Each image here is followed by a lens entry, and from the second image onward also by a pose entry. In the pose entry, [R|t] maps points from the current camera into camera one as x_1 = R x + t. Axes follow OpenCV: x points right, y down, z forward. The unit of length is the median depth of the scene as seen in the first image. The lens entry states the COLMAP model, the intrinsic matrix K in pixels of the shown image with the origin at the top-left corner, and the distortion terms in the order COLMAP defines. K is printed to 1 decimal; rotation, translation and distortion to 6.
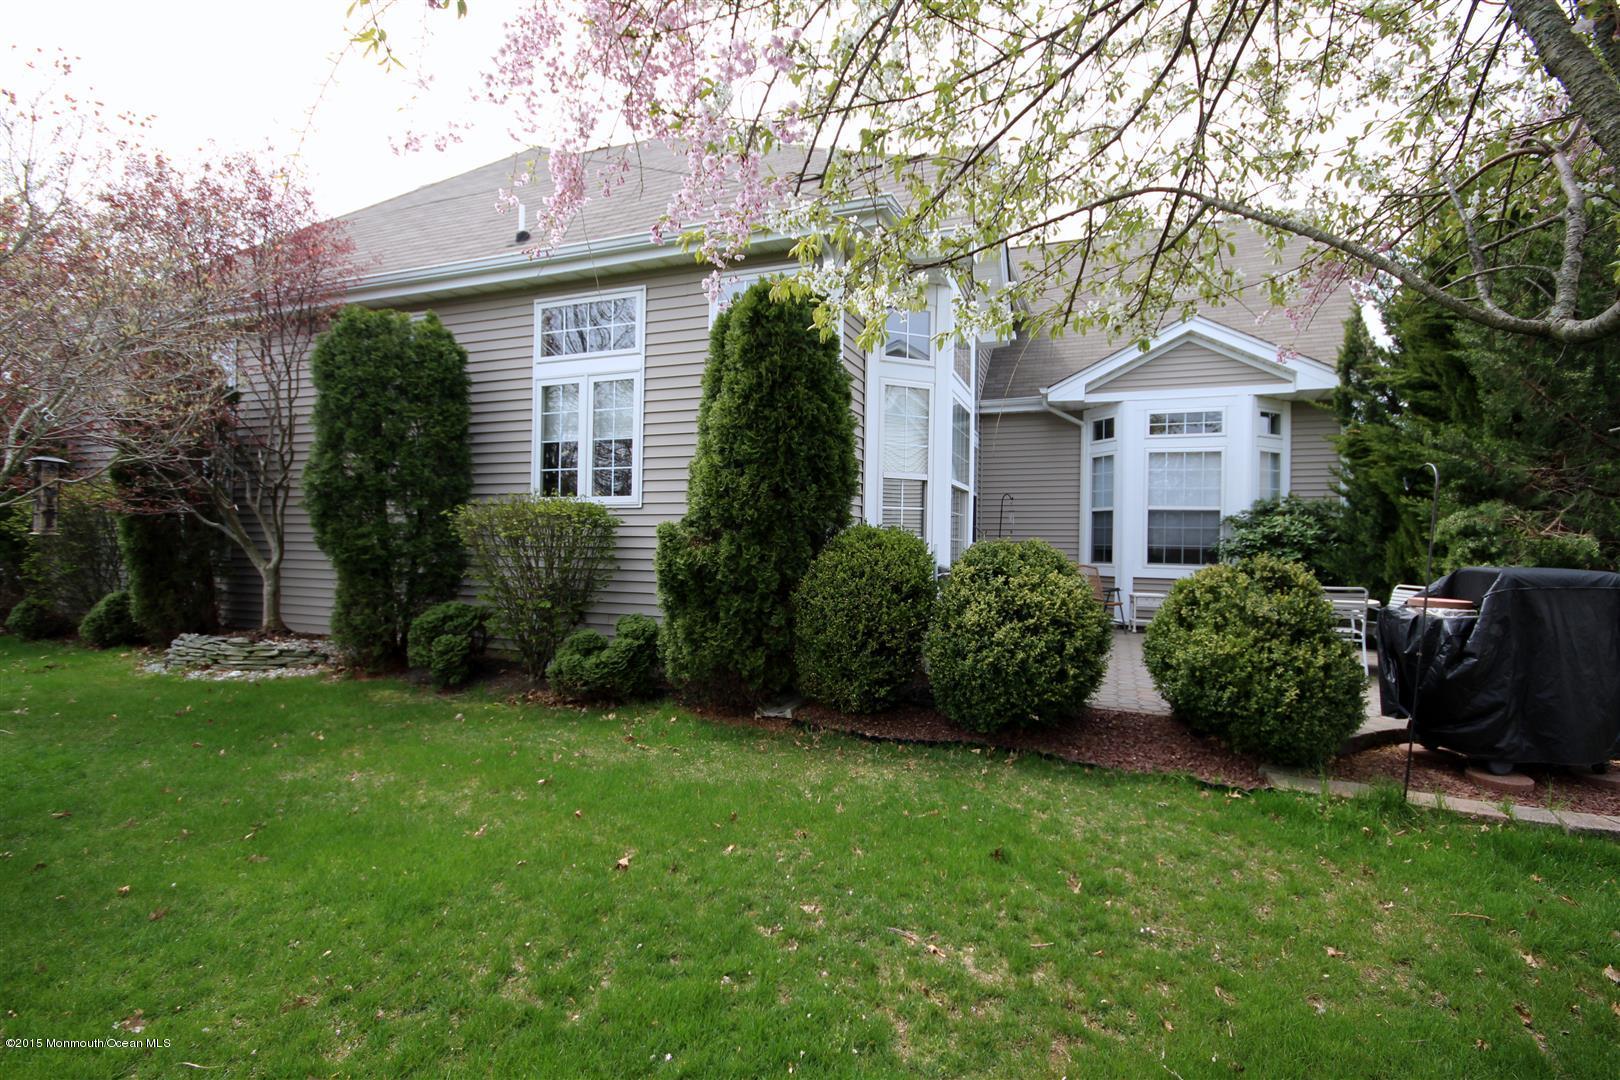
lens RADIAL K [[753.8, 0, 820.1], [0, 753.8, 534.9], [0, 0, 1]] dist [0.012792, -0.012505]
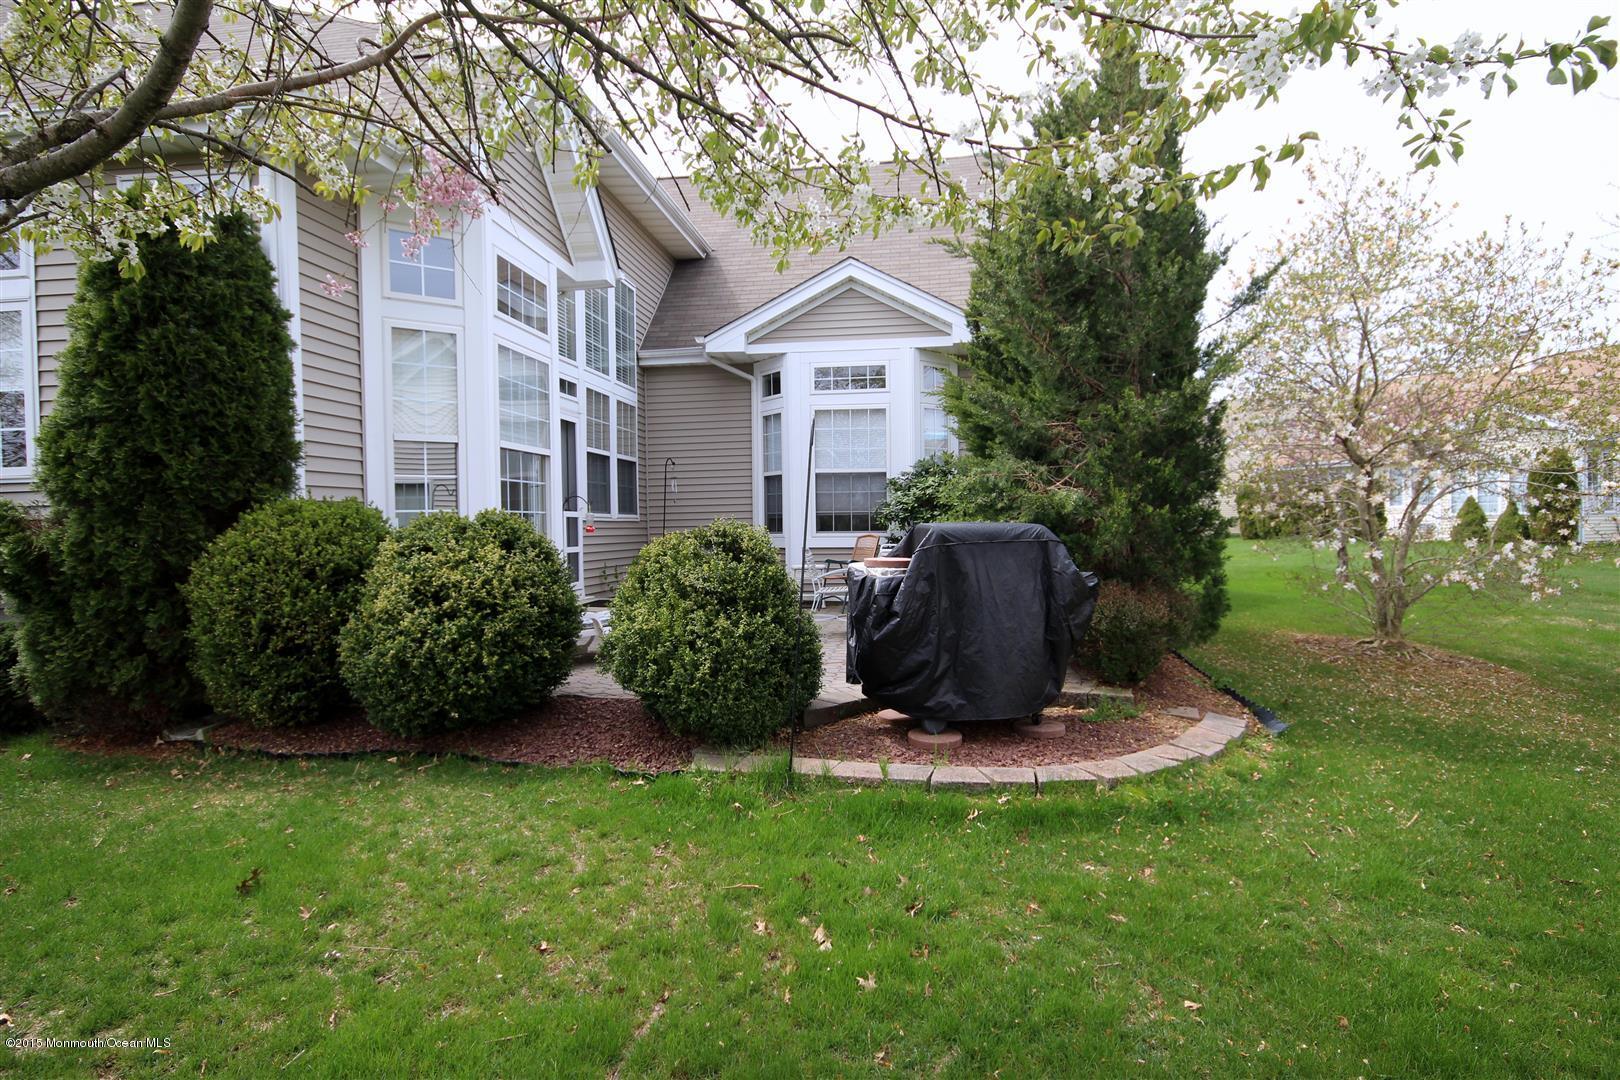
lens RADIAL K [[870.4, 0, 810.5], [0, 870.4, 533.9], [0, 0, 1]] dist [-0.002771, 0.012529]
pose [[0.972216, -0.035440, 0.231386, 0.415801], [0.028635, 0.999055, 0.032705, 0.012930], [-0.232326, -0.025170, 0.972312, -0.051254]]
